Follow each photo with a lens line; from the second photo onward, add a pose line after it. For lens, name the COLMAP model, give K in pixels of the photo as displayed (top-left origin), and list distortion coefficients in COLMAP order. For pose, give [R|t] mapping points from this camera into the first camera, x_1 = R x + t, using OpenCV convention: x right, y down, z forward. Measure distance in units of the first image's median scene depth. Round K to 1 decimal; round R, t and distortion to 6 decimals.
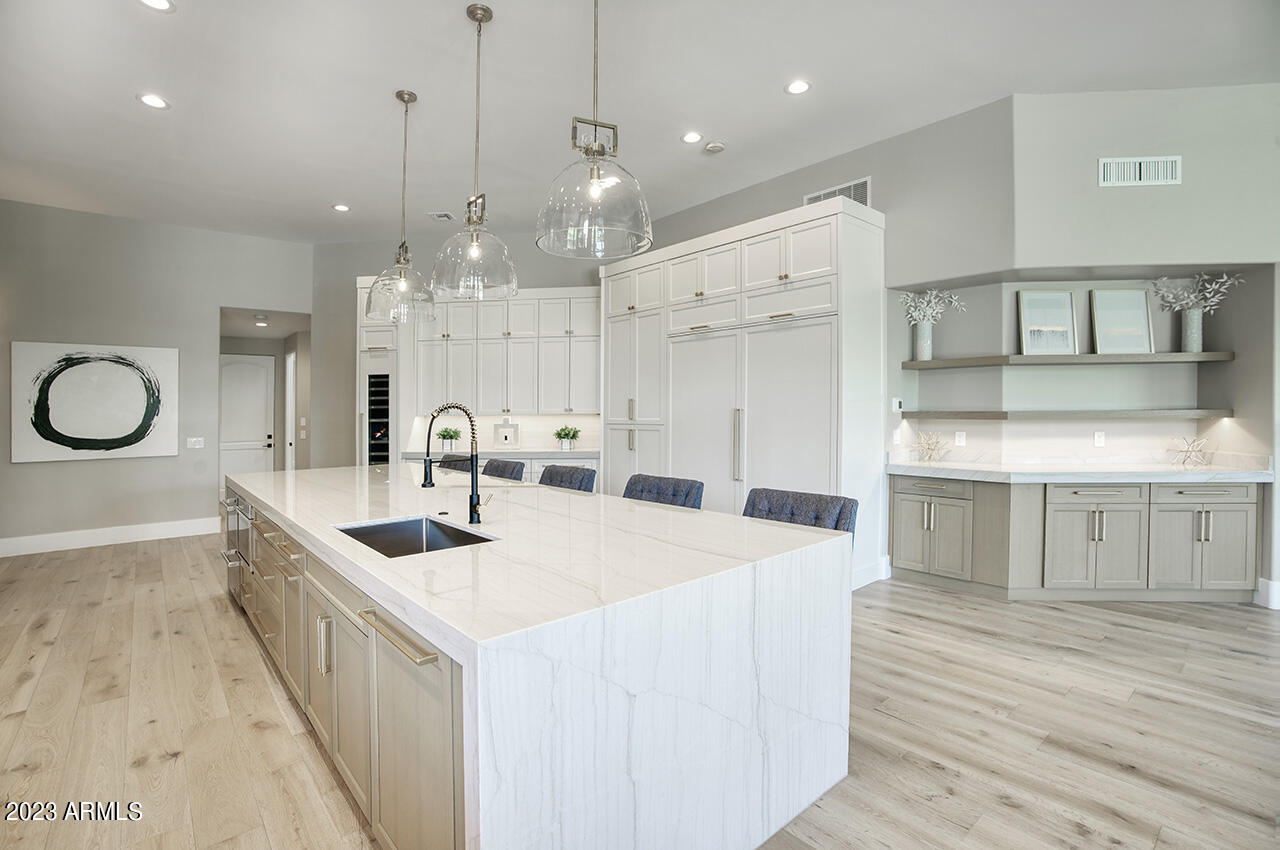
lens RADIAL K [[589.1, 0, 639.0], [0, 589.1, 414.1], [0, 0, 1]] dist [-0.031332, 0.007981]
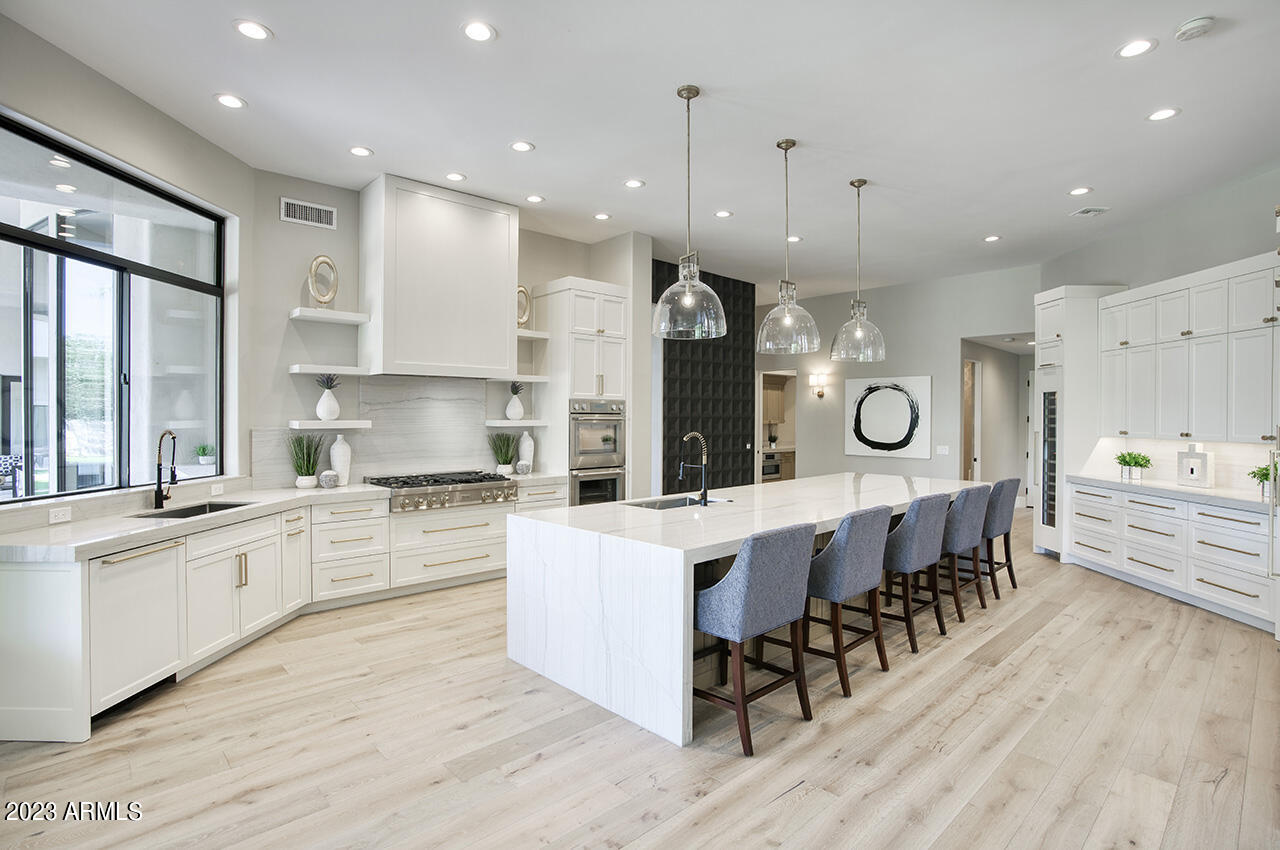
lens RADIAL K [[627.4, 0, 641.1], [0, 627.4, 426.6], [0, 0, 1]] dist [-0.027671, 0.001526]
pose [[0.052278, 0.029508, -0.998197, 0.753962], [-0.016729, 0.999449, 0.028669, -0.039858], [0.998492, 0.015200, 0.052743, 0.385237]]
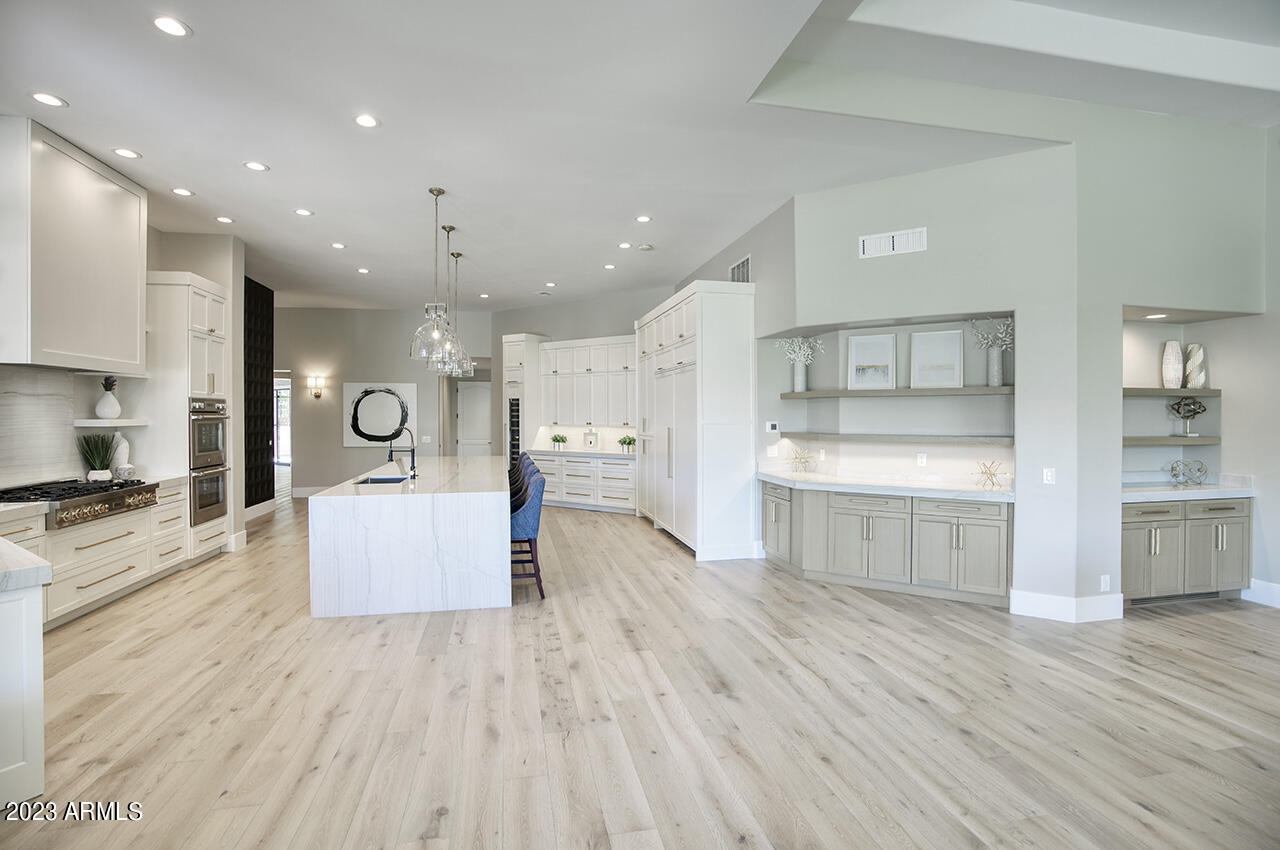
lens RADIAL K [[589.1, 0, 641.7], [0, 589.1, 426.2], [0, 0, 1]] dist [-0.031332, 0.007981]
pose [[0.884500, 0.021184, -0.466059, 0.800981], [-0.016753, 0.999766, 0.013649, -0.030078], [0.466239, -0.004264, 0.884649, -0.293145]]
